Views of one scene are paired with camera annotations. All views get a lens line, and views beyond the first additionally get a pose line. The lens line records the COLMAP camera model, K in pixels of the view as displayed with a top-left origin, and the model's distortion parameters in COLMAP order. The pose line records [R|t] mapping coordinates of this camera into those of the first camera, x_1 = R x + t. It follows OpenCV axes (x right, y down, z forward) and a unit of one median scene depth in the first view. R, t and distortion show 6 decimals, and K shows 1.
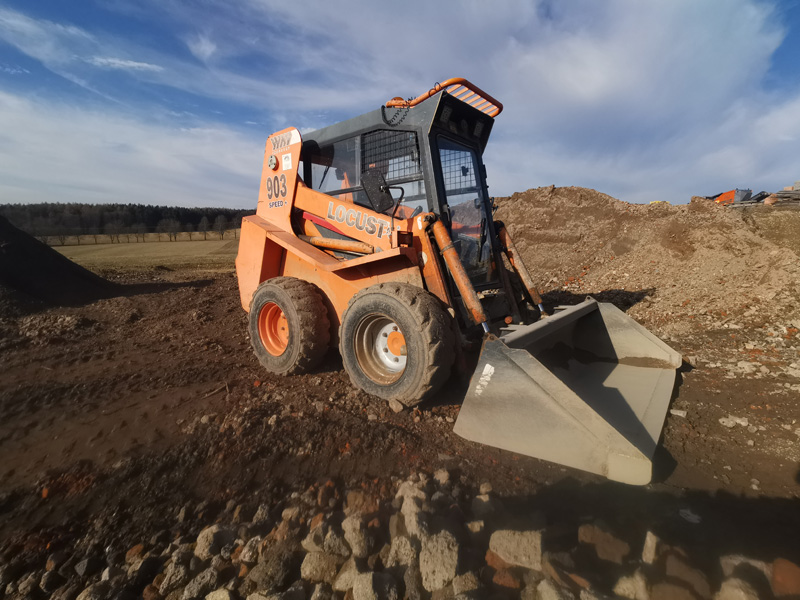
lens RADIAL K [[388.9, 0, 400.0], [0, 388.9, 300.0], [0, 0, 1]] dist [0.001748, -0.007536]
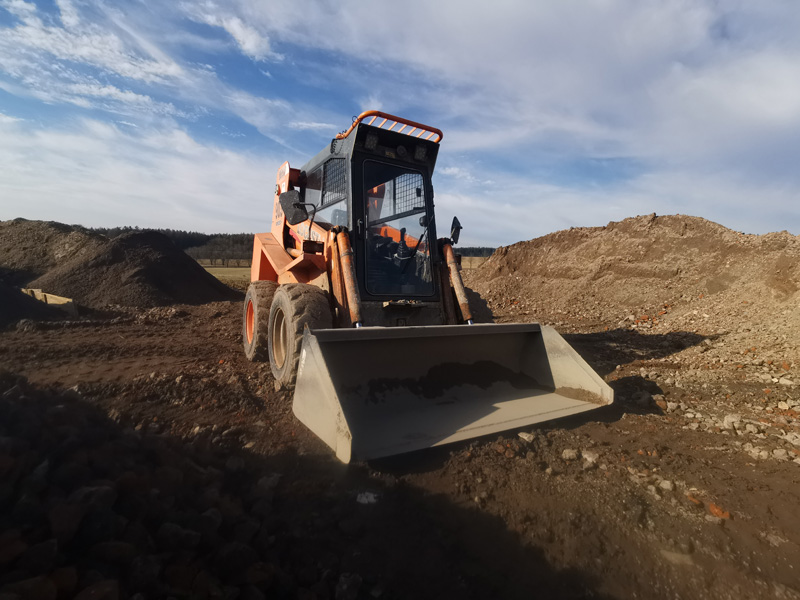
lens RADIAL K [[387.6, 0, 400.0], [0, 387.6, 300.0], [0, 0, 1]] dist [0.036095, -0.018226]
pose [[0.942941, 0.069474, -0.325631, 0.469099], [-0.095747, 0.993259, -0.065345, 0.037850], [0.318896, 0.092795, 0.943236, -0.006280]]
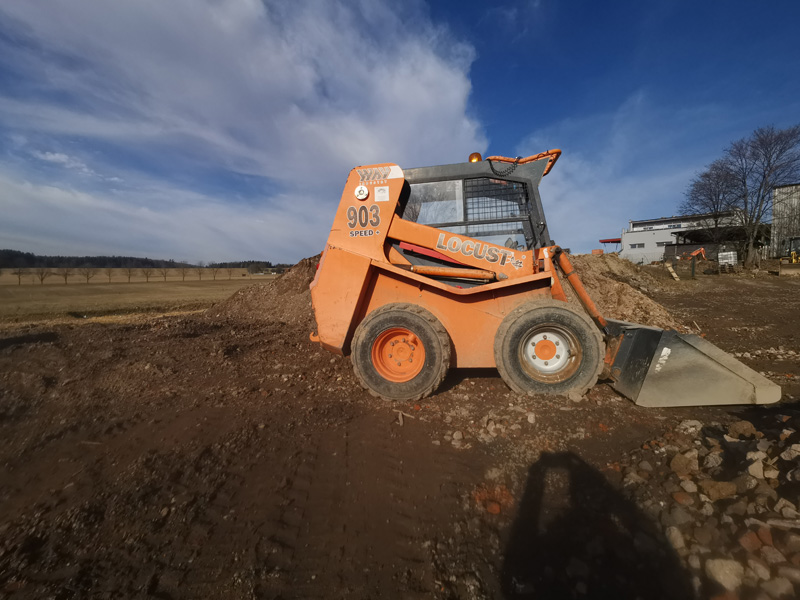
lens RADIAL K [[388.9, 0, 400.0], [0, 388.9, 300.0], [0, 0, 1]] dist [0.001748, -0.007536]
pose [[0.881361, -0.019576, 0.472038, -0.730862], [0.075094, 0.992244, -0.099062, 0.032571], [-0.466438, 0.122757, 0.875995, 0.098297]]
